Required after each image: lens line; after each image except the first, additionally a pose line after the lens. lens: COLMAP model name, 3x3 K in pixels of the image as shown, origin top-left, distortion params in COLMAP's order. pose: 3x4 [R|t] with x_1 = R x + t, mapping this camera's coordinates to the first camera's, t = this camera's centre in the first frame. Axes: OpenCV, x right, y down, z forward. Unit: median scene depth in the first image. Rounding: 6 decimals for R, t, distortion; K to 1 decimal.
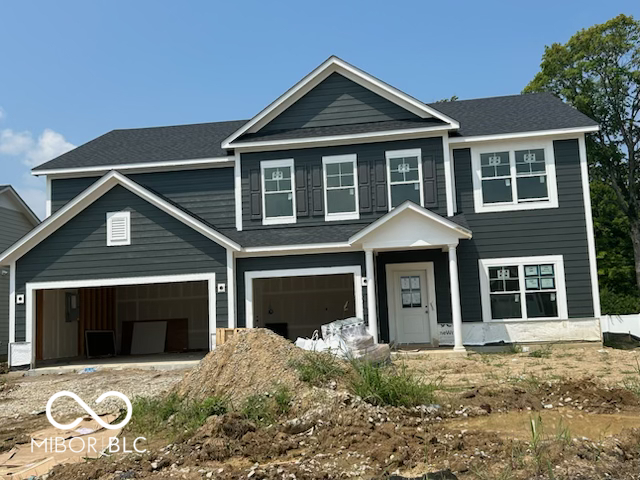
lens RADIAL K [[674.0, 0, 320.0], [0, 674.0, 240.0], [0, 0, 1]] dist [0.175136, -0.433760]
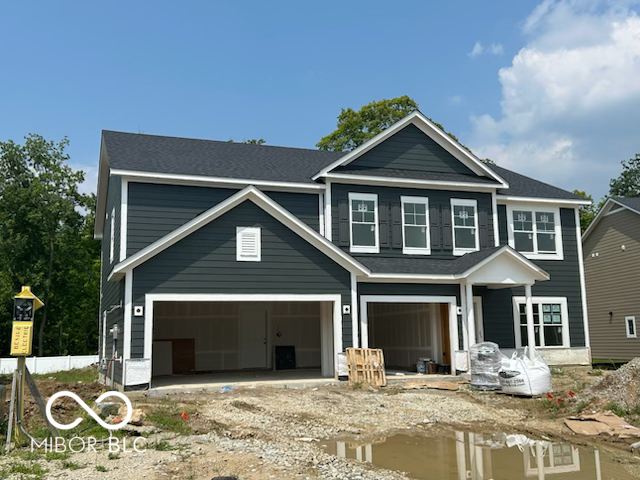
lens RADIAL K [[674.0, 0, 320.0], [0, 674.0, 240.0], [0, 0, 1]] dist [0.175136, -0.433760]
pose [[0.876657, 0.097366, 0.471160, -0.656586], [-0.075152, 0.995000, -0.065788, 0.033730], [-0.475209, 0.022265, 0.879591, 0.086875]]
